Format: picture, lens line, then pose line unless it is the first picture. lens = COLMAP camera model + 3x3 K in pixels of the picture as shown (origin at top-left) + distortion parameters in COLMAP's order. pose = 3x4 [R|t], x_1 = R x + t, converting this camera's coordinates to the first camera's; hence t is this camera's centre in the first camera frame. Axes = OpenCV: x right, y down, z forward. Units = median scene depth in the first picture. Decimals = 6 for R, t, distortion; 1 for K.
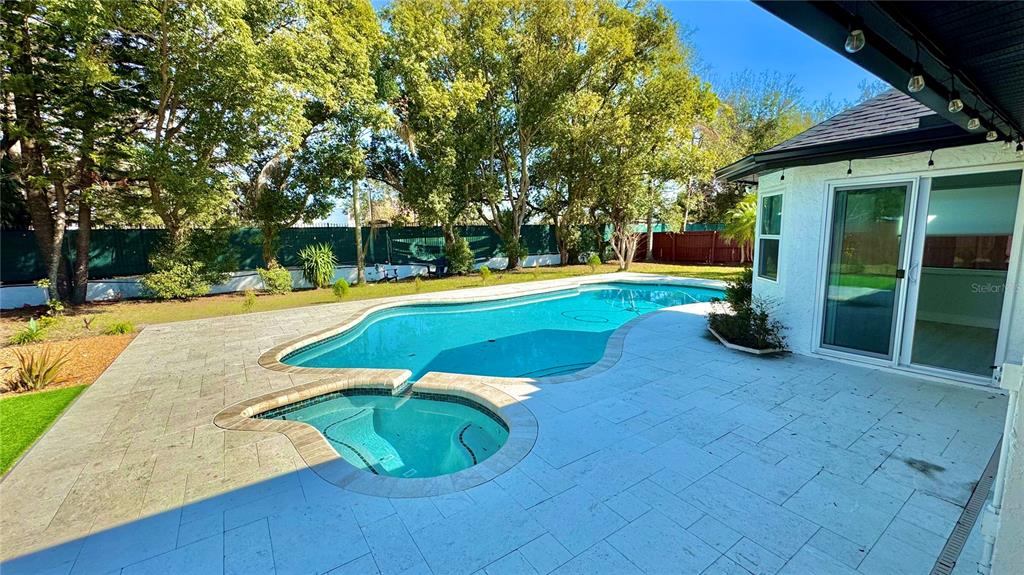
lens RADIAL K [[410.4, 0, 510.6], [0, 410.4, 288.6], [0, 0, 1]] dist [-0.004117, 0.000330]
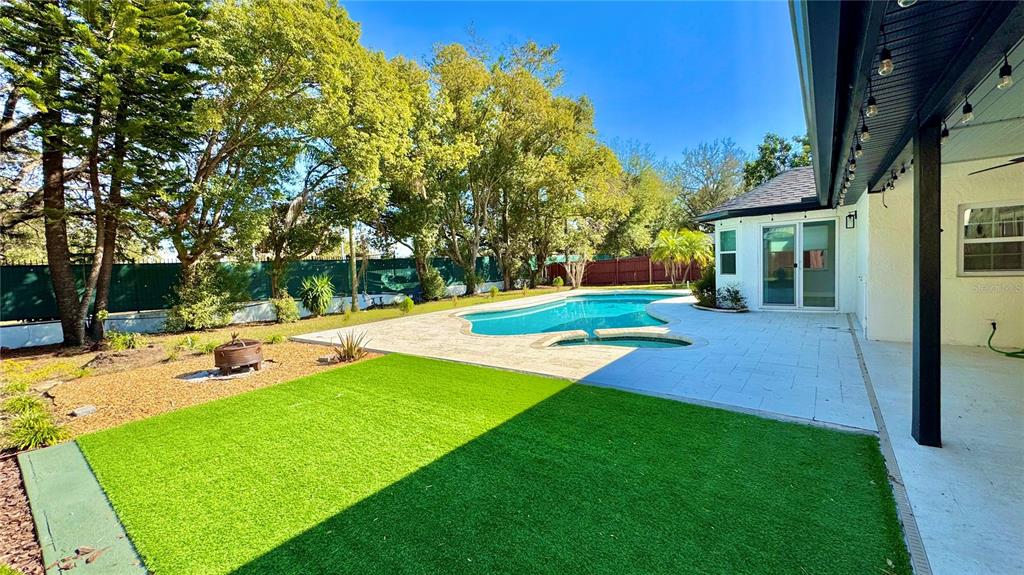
lens RADIAL K [[410.4, 0, 510.6], [0, 410.4, 288.6], [0, 0, 1]] dist [-0.004117, 0.000330]
pose [[0.949838, -0.039526, 0.310235, -0.331816], [0.066706, 0.994759, -0.077495, 0.043624], [-0.305546, 0.094302, 0.947496, -0.168627]]
